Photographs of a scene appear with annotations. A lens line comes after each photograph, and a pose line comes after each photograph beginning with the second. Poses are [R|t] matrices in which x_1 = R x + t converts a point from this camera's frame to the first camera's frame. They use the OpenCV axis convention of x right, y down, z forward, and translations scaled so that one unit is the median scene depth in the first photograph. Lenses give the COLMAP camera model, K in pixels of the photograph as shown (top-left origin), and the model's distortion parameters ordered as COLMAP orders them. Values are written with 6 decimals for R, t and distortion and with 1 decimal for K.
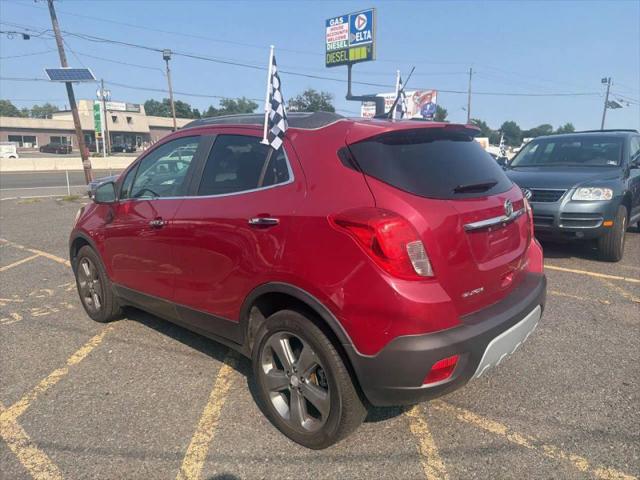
lens RADIAL K [[449.4, 0, 321.5], [0, 449.4, 240.5], [0, 0, 1]] dist [0.036696, -0.045831]
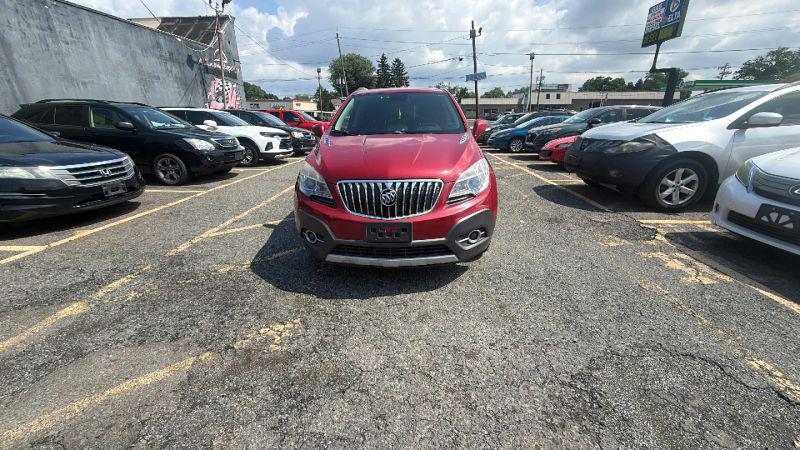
lens RADIAL K [[303.8, 0, 401.4], [0, 303.8, 225.7], [0, 0, 1]] dist [-0.001558, 0.000483]
pose [[0.619611, 0.255237, -0.742251, 0.148774], [-0.146564, 0.966643, 0.210050, 0.010585], [0.771104, -0.021362, 0.636351, -0.037784]]
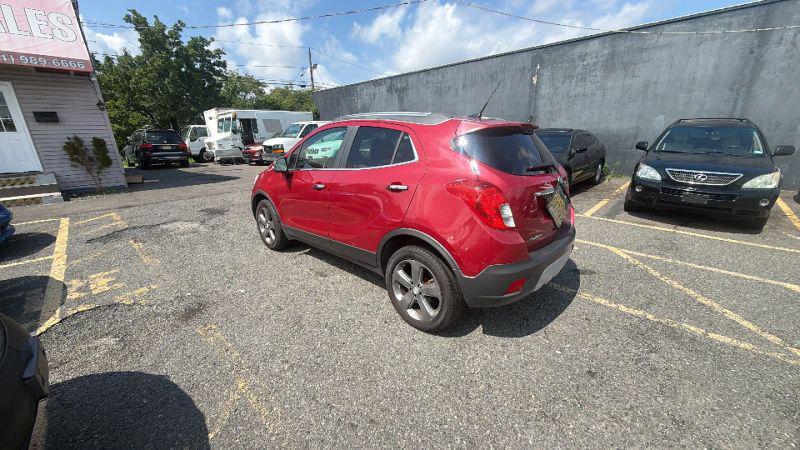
lens RADIAL K [[303.8, 0, 399.5], [0, 303.8, 223.5], [0, 0, 1]] dist [-0.001558, 0.000483]
pose [[-0.999310, -0.003644, 0.036972, 0.070747], [0.014443, 0.878788, 0.476994, -0.020846], [-0.034229, 0.477199, -0.878128, 0.090523]]
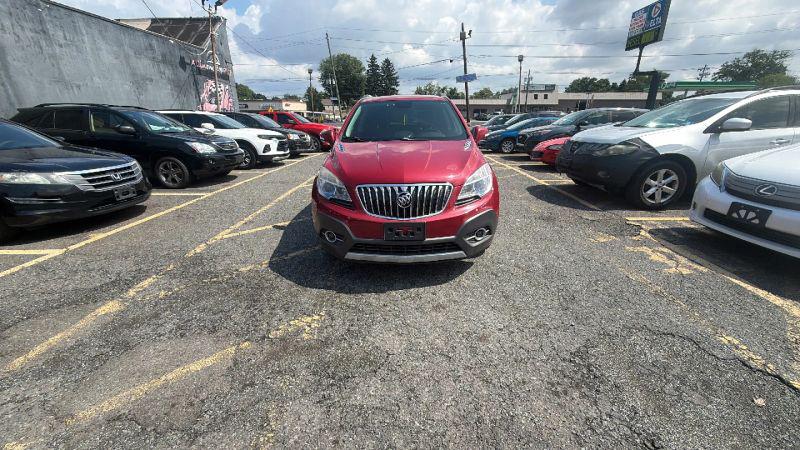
lens RADIAL K [[303.8, 0, 401.6], [0, 303.8, 225.5], [0, 0, 1]] dist [-0.001558, 0.000483]
pose [[0.644664, 0.247491, -0.723295, 0.149865], [-0.141161, 0.968413, 0.205549, 0.010143], [0.751320, -0.030409, 0.659237, -0.043782]]
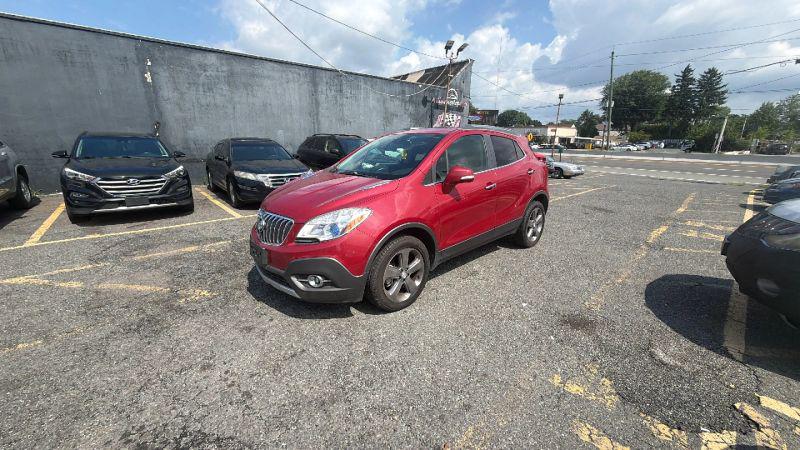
lens RADIAL K [[303.8, 0, 401.7], [0, 303.8, 224.6], [0, 0, 1]] dist [-0.001558, 0.000483]
pose [[-0.114088, 0.256624, -0.959754, 0.163780], [-0.208594, 0.938340, 0.275694, -0.004510], [0.971325, 0.231652, -0.053523, 0.017165]]
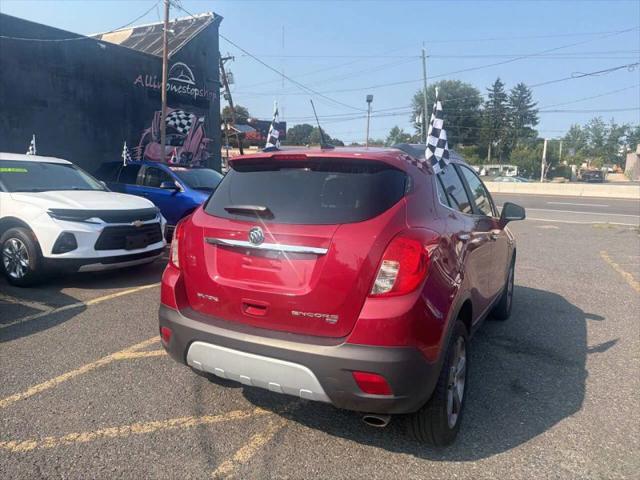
lens RADIAL K [[449.4, 0, 323.4], [0, 449.4, 241.8], [0, 0, 1]] dist [0.036696, -0.045831]
pose [[0.252415, 0.154907, -0.955139, 0.069211], [-0.208107, 0.972693, 0.102757, -0.009444], [0.944975, 0.172834, 0.277760, 0.043072]]
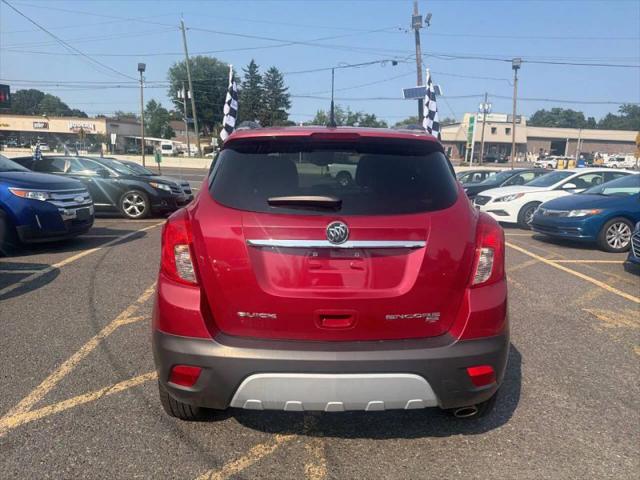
lens RADIAL K [[449.4, 0, 323.9], [0, 449.4, 244.3], [0, 0, 1]] dist [0.036696, -0.045831]
pose [[0.699256, 0.158150, -0.697159, 0.047847], [-0.168562, 0.984200, 0.054196, -0.004453], [0.694715, 0.079617, 0.714865, 0.020050]]
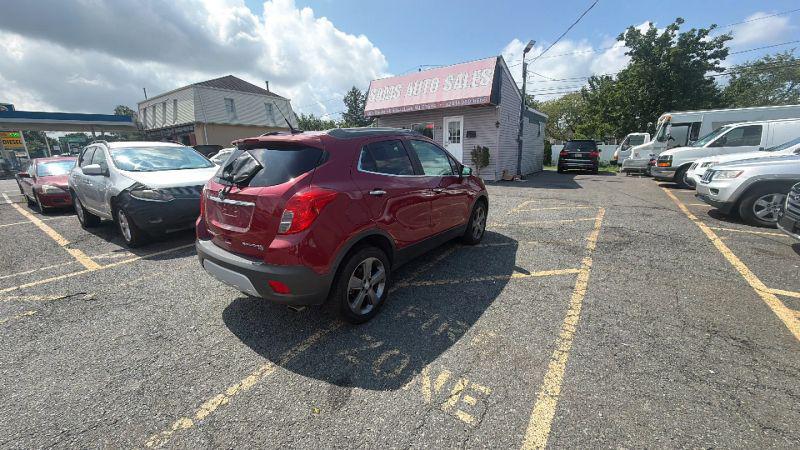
lens RADIAL K [[303.8, 0, 401.8], [0, 303.8, 228.3], [0, 0, 1]] dist [-0.001558, 0.000483]
pose [[-0.105987, -0.254895, 0.961143, -0.005756], [0.219911, 0.936644, 0.272648, -0.005061], [-0.969745, 0.240263, -0.043218, 0.018488]]
